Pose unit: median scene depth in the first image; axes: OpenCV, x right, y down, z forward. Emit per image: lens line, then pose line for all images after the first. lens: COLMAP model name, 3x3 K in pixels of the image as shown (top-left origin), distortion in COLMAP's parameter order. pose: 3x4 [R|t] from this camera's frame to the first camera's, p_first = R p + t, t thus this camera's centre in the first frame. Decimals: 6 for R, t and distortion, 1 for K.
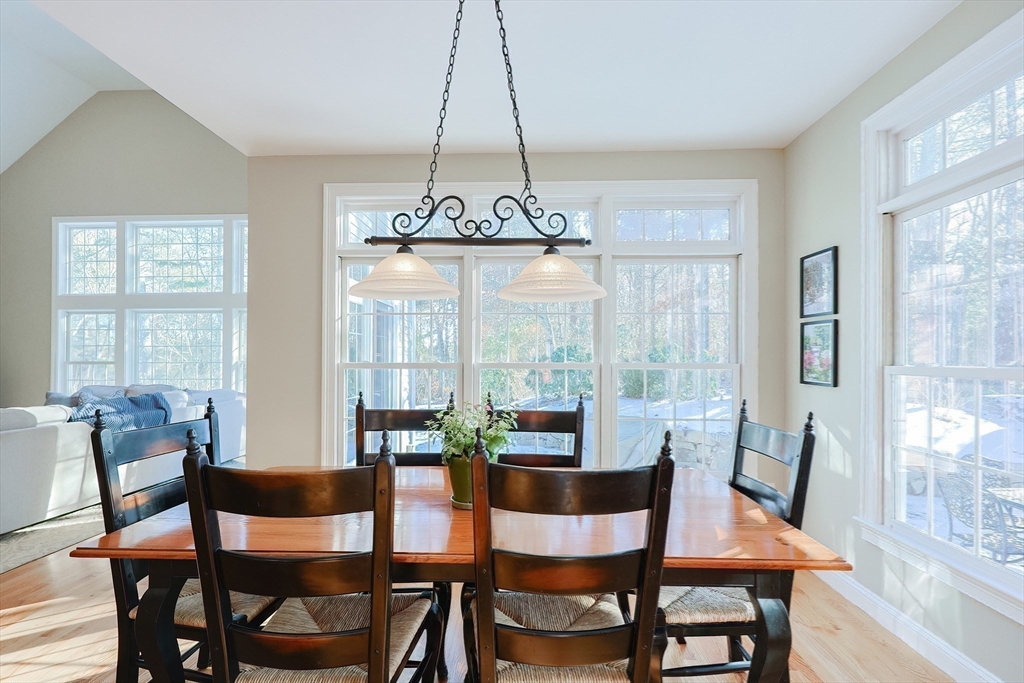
lens RADIAL K [[436.5, 0, 511.8], [0, 436.5, 350.0], [0, 0, 1]] dist [-0.000313, -0.000125]
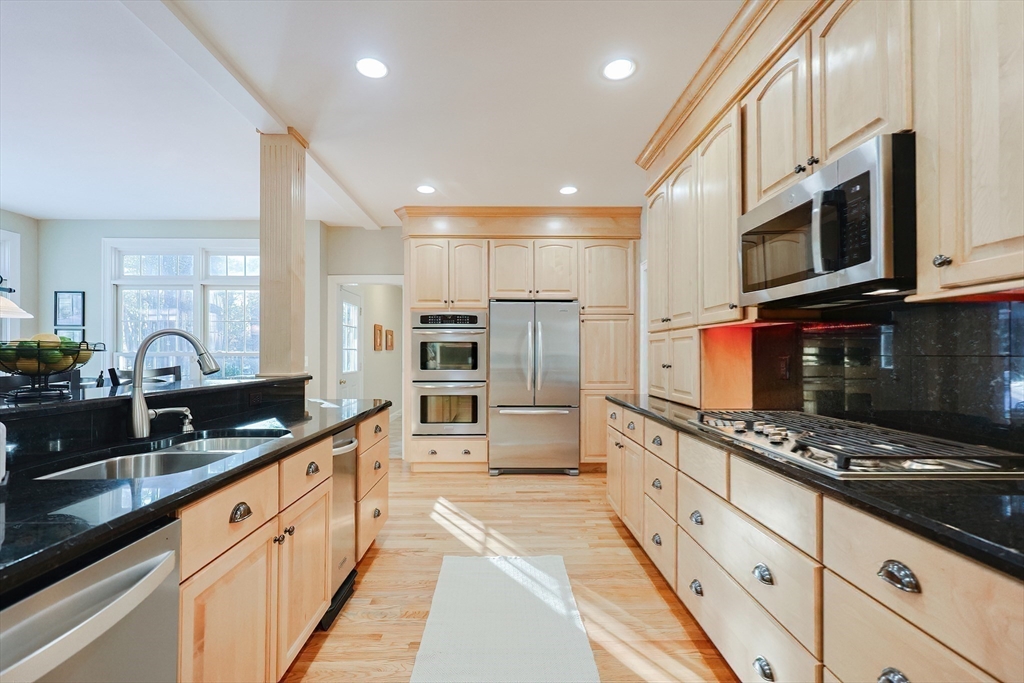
lens RADIAL K [[436.5, 0, 510.1], [0, 436.5, 343.7], [0, 0, 1]] dist [-0.000313, -0.000125]
pose [[-0.037427, 0.014299, 0.999197, -1.164068], [-0.012366, 0.999814, -0.014771, 0.001215], [-0.999223, -0.012909, -0.037243, -0.766732]]
